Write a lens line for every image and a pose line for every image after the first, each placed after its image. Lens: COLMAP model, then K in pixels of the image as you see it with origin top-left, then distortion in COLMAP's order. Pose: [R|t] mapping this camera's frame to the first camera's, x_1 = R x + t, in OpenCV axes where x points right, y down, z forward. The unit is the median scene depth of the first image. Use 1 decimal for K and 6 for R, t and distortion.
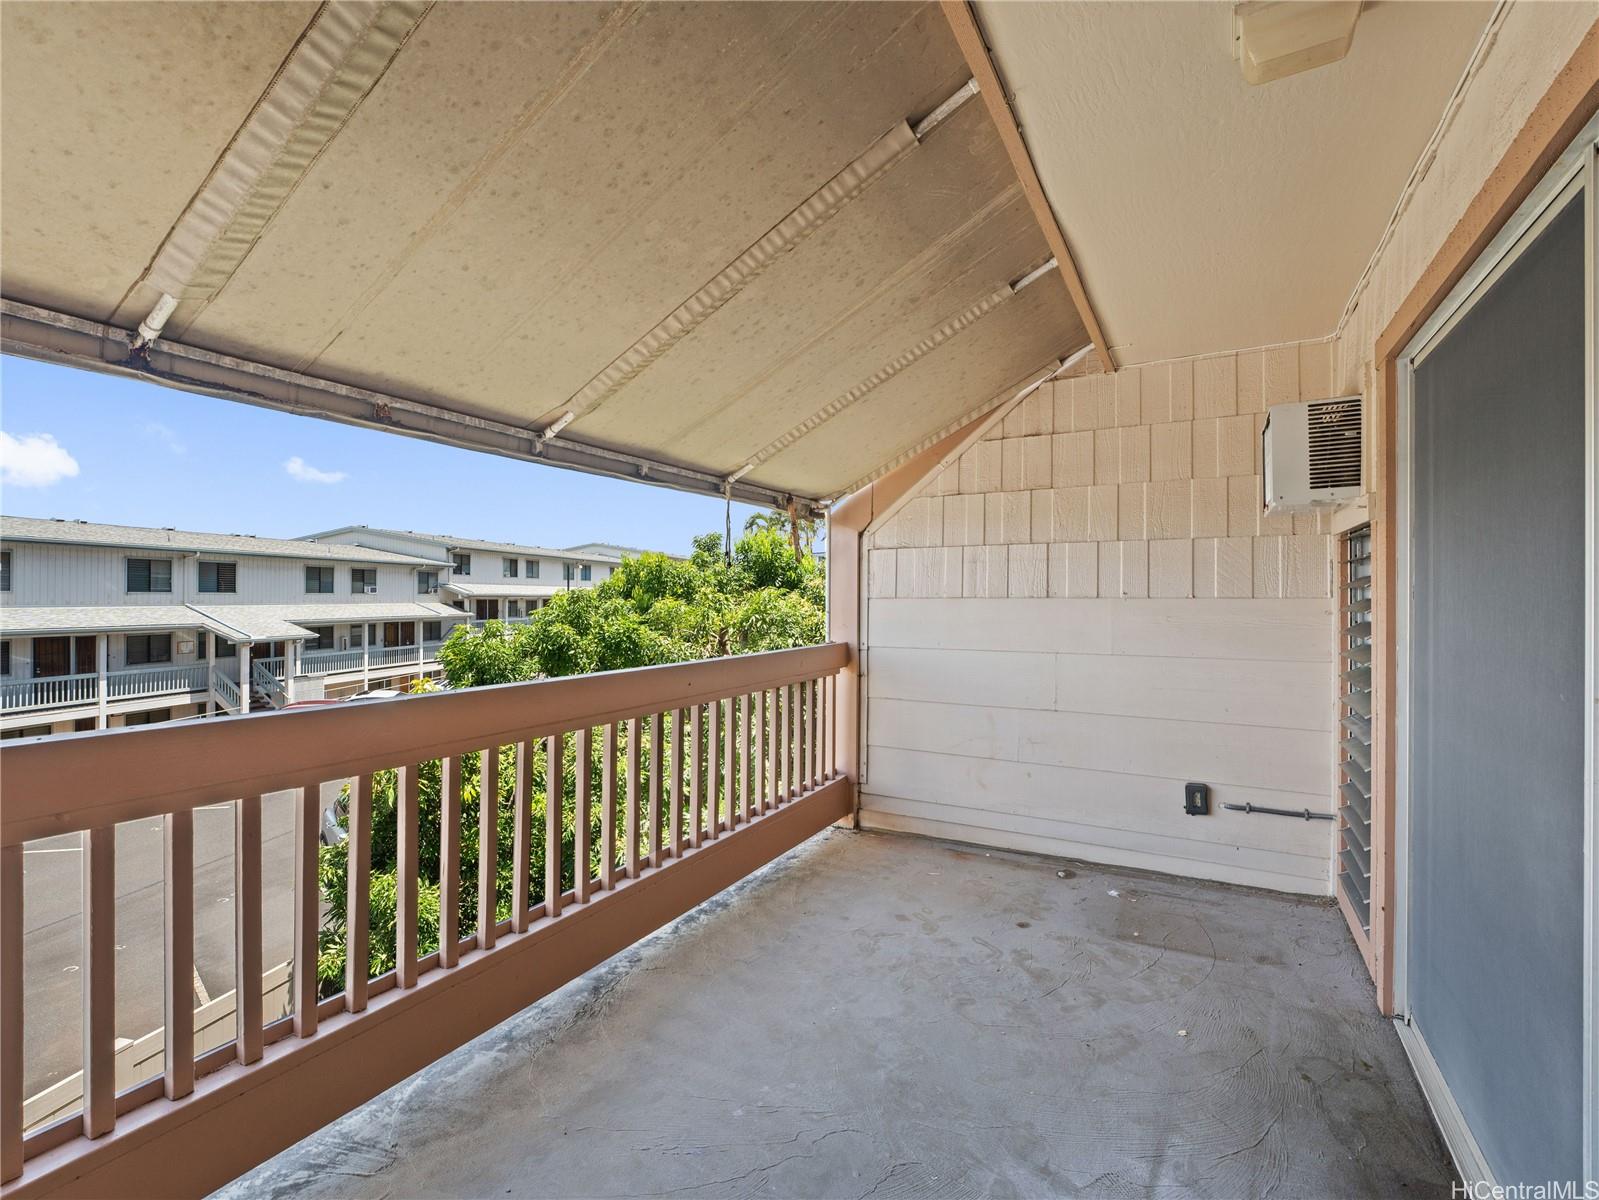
lens RADIAL K [[729.9, 0, 792.2], [0, 729.9, 604.2], [0, 0, 1]] dist [-0.001364, 0.000182]
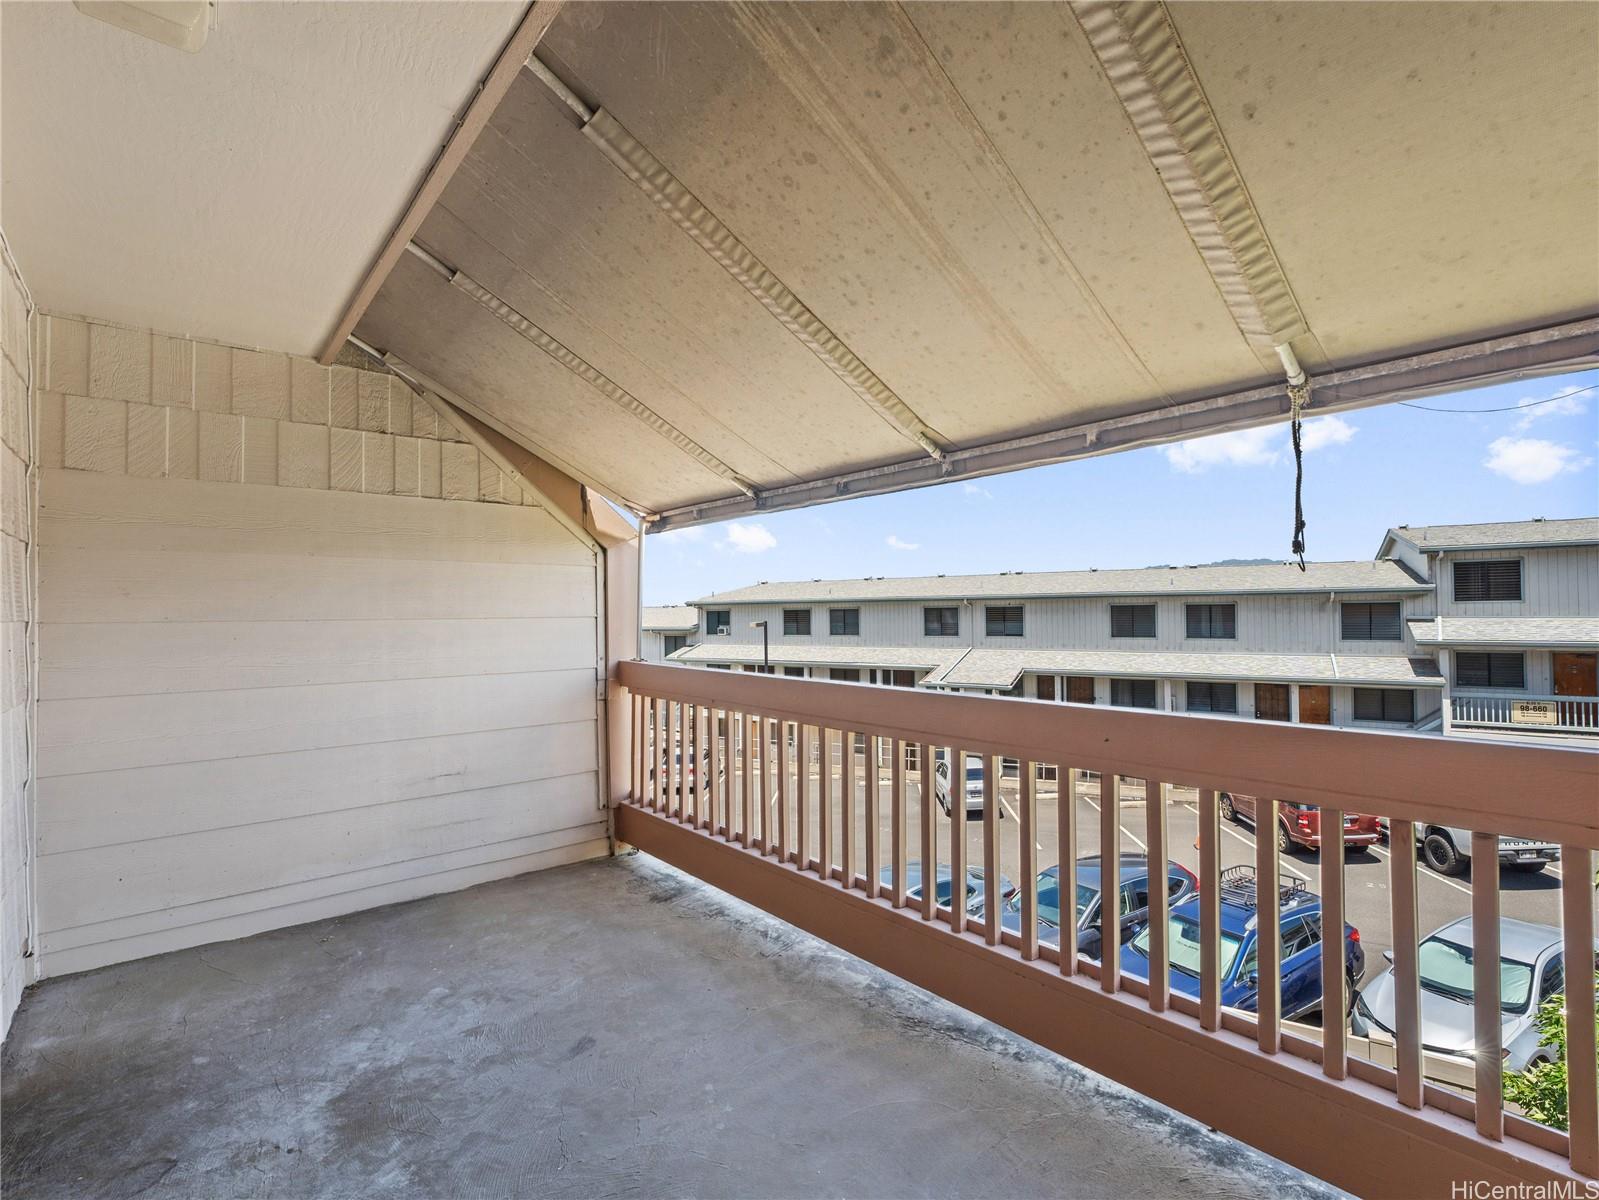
lens RADIAL K [[694.8, 0, 799.5], [0, 694.8, 600.0], [0, 0, 1]] dist [-0.001990, -0.000298]
pose [[-0.300261, -0.022634, -0.953588, 0.638631], [-0.005269, 0.999743, -0.022071, -0.001086], [0.953842, -0.001603, -0.300303, 1.054336]]
